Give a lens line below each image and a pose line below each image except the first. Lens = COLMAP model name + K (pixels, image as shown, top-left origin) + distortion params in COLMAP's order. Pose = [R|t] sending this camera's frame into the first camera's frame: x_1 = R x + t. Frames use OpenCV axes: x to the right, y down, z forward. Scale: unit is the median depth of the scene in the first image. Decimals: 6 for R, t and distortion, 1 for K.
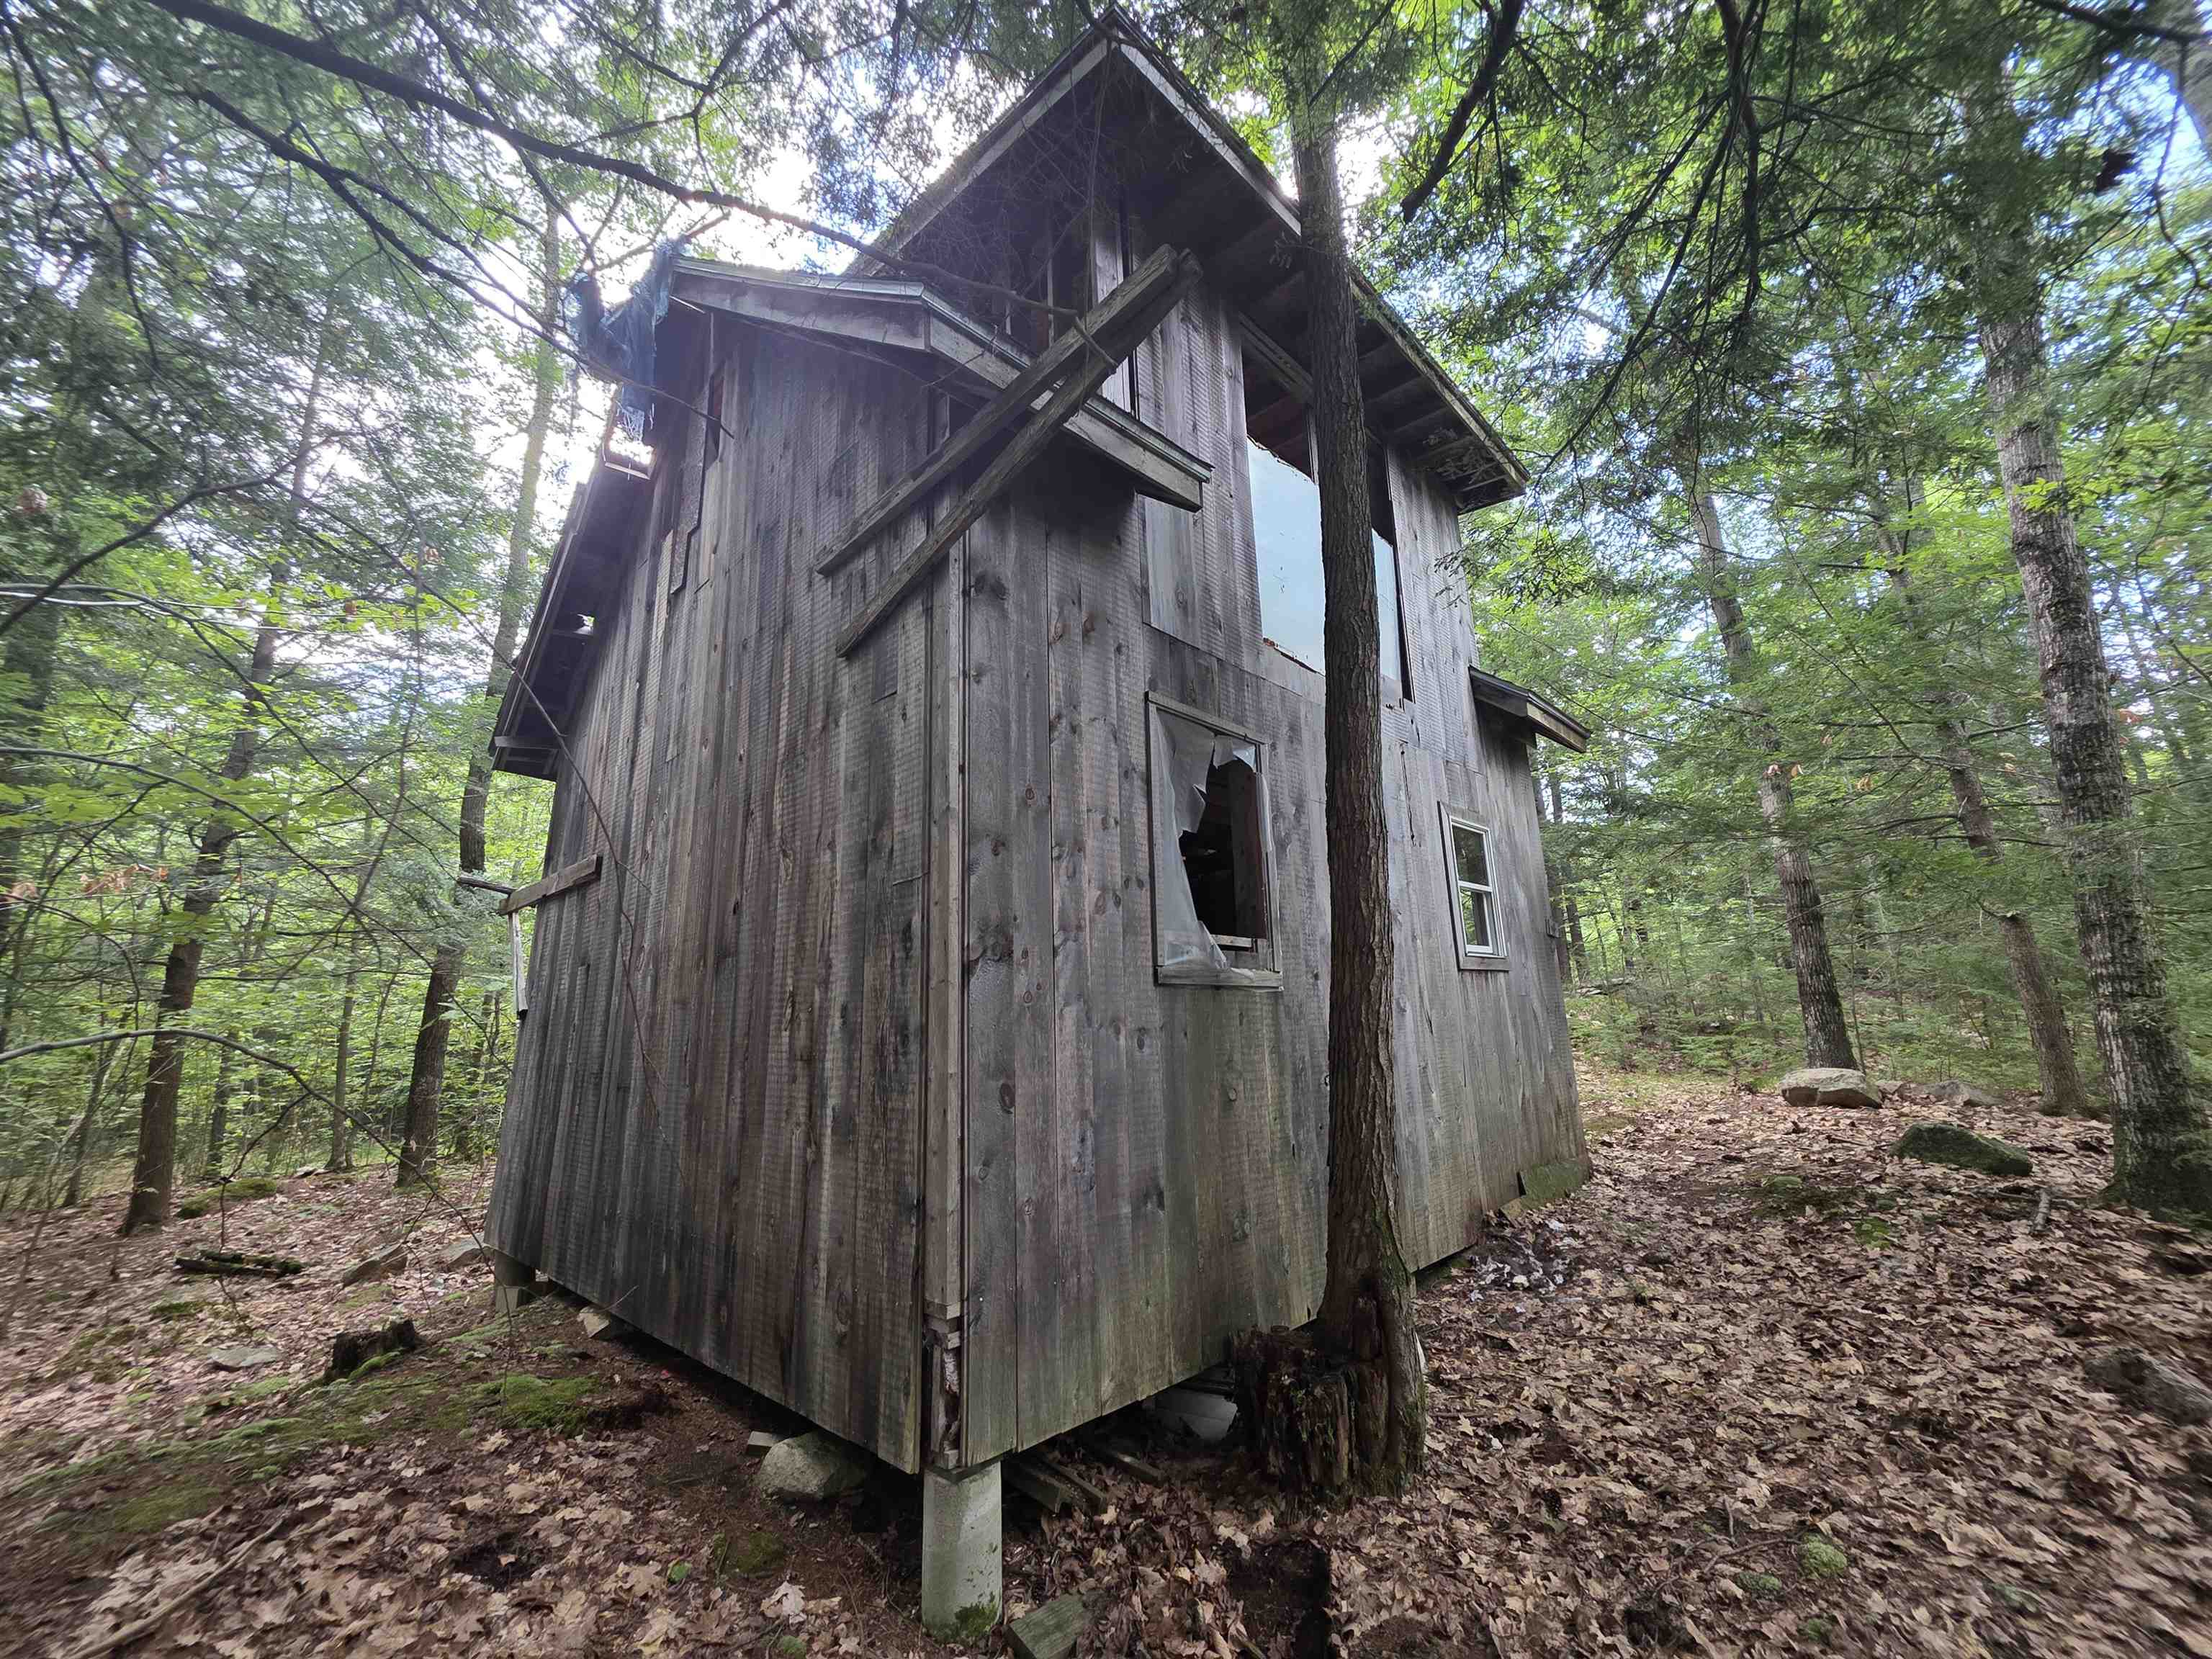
lens RADIAL K [[895.1, 0, 1114.5], [0, 895.1, 821.9], [0, 0, 1]] dist [0.003119, 0.000329]
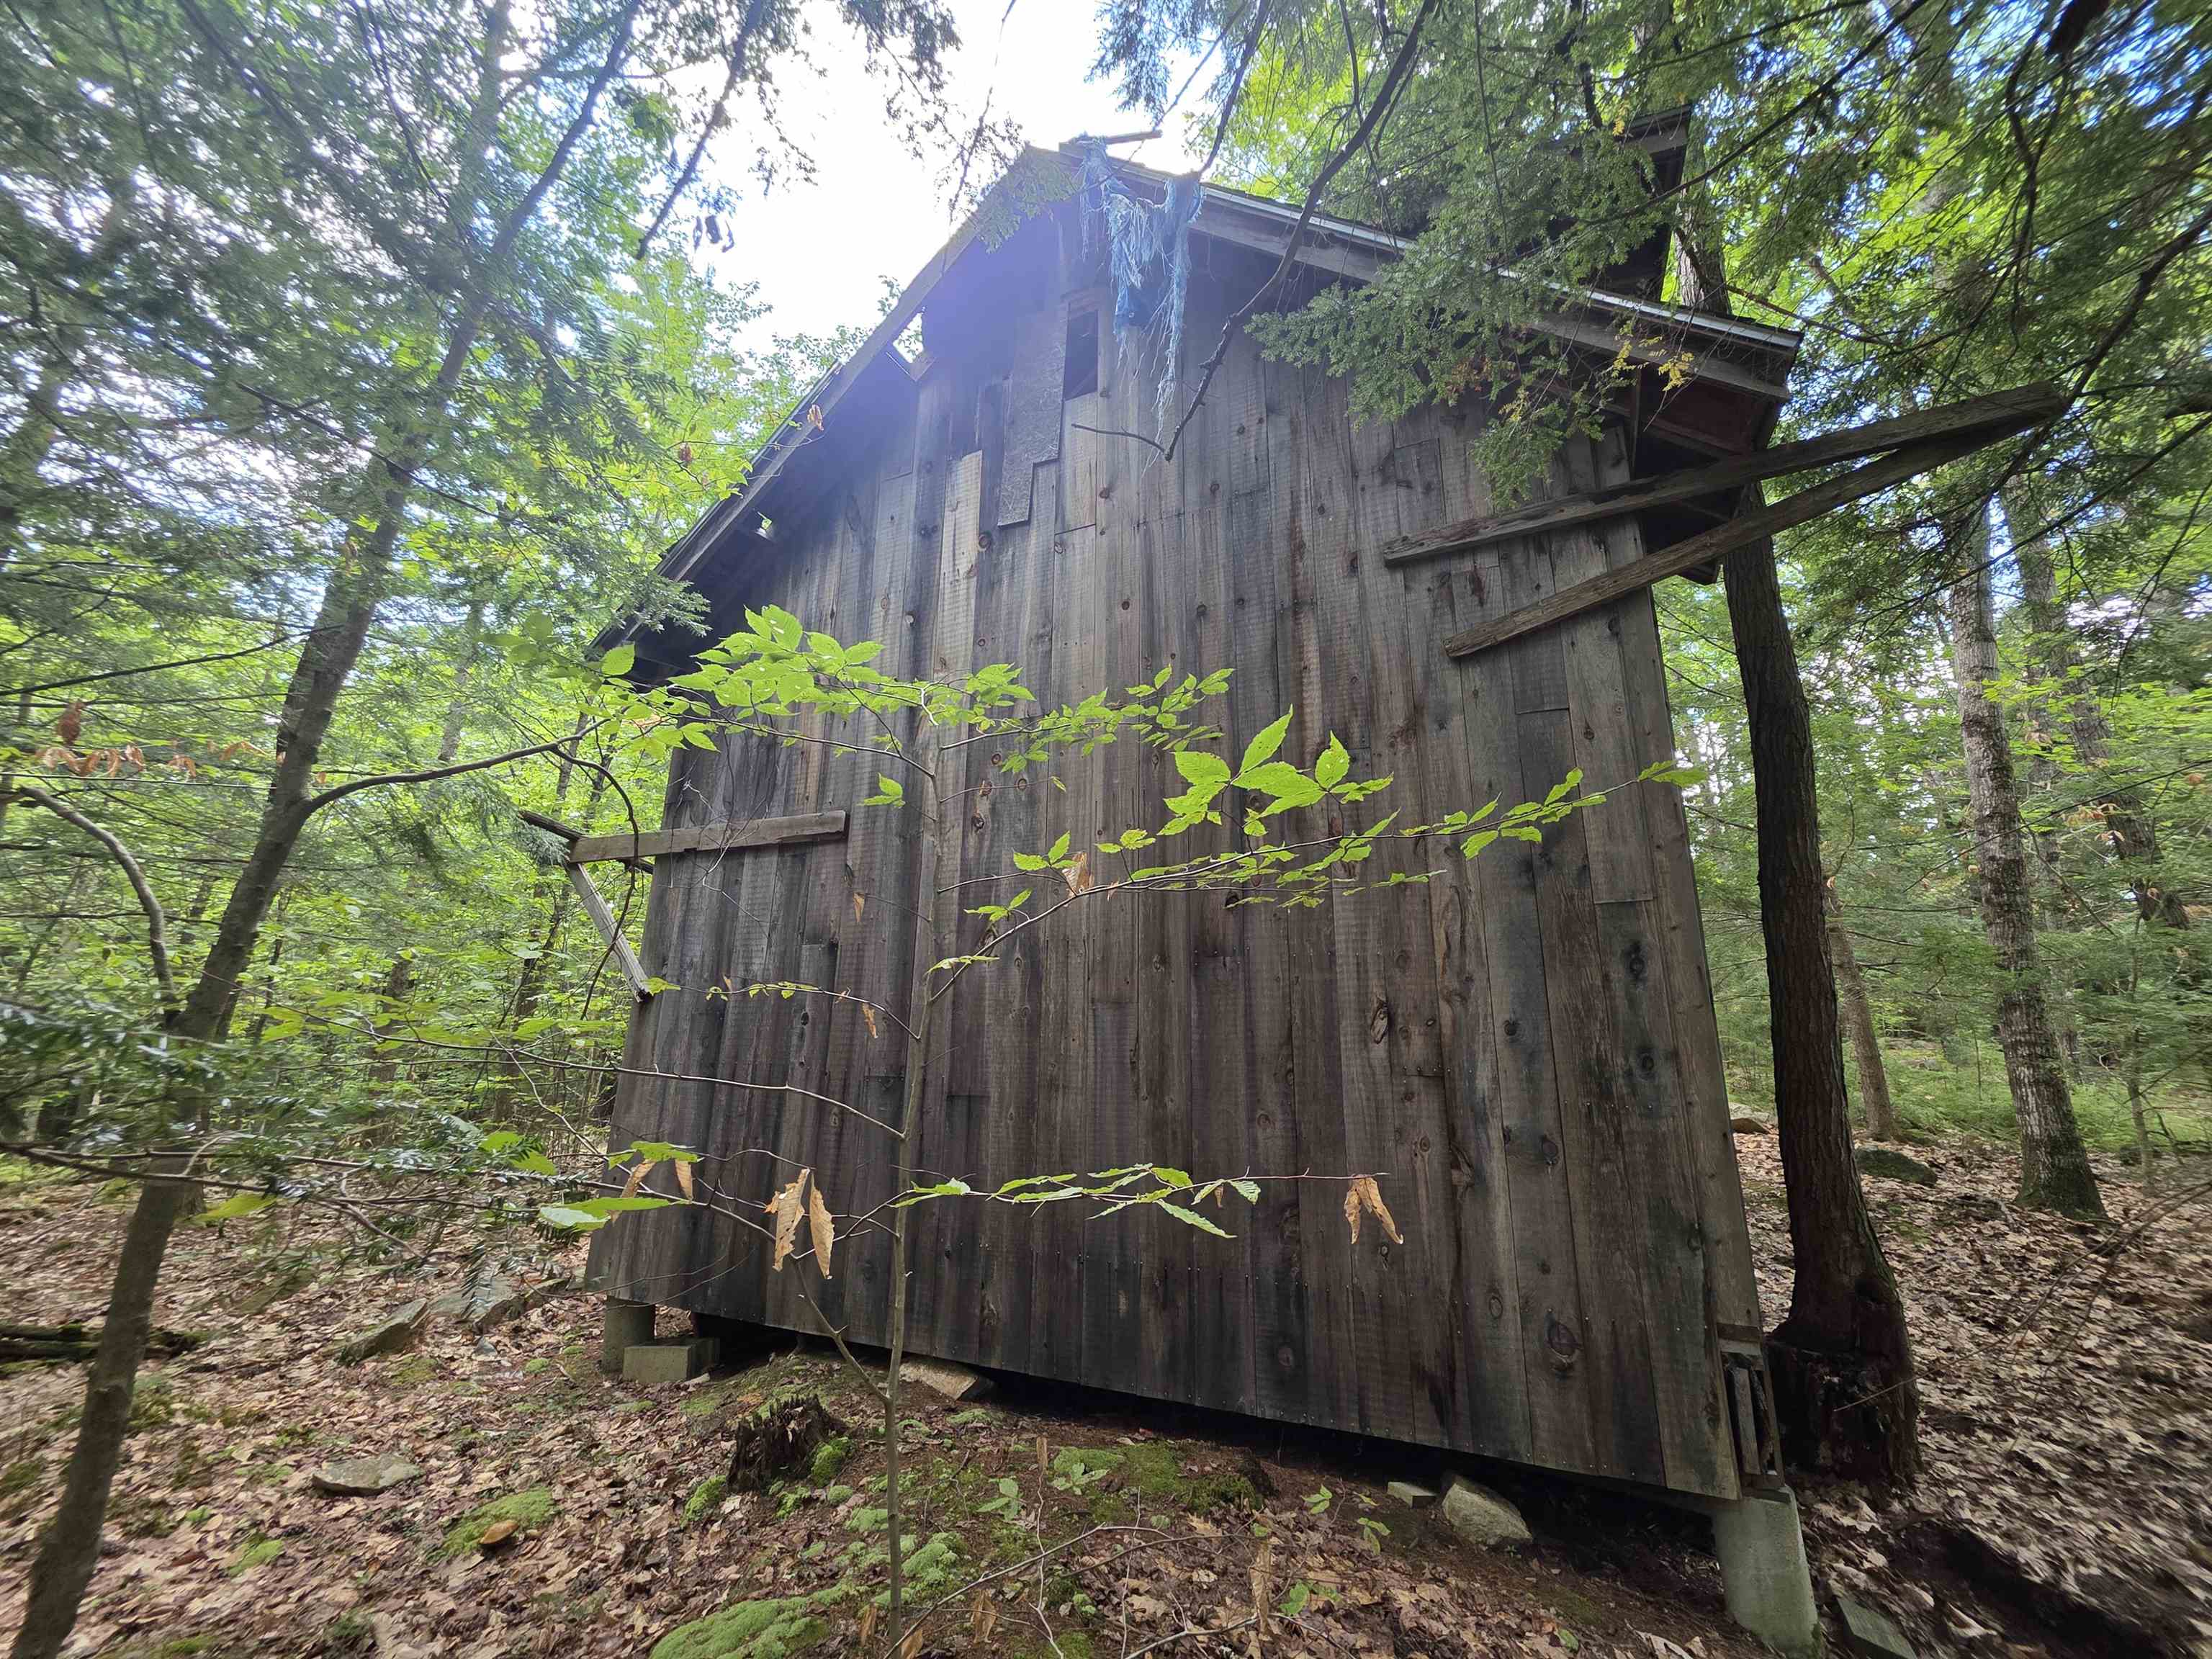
lens RADIAL K [[893.1, 0, 1120.5], [0, 893.1, 828.5], [0, 0, 1]] dist [0.002268, 0.000894]
pose [[0.936183, 0.122423, 0.329505, -0.954889], [-0.119525, 0.992404, -0.029120, 0.069727], [-0.330567, -0.012123, 0.943705, 0.216930]]
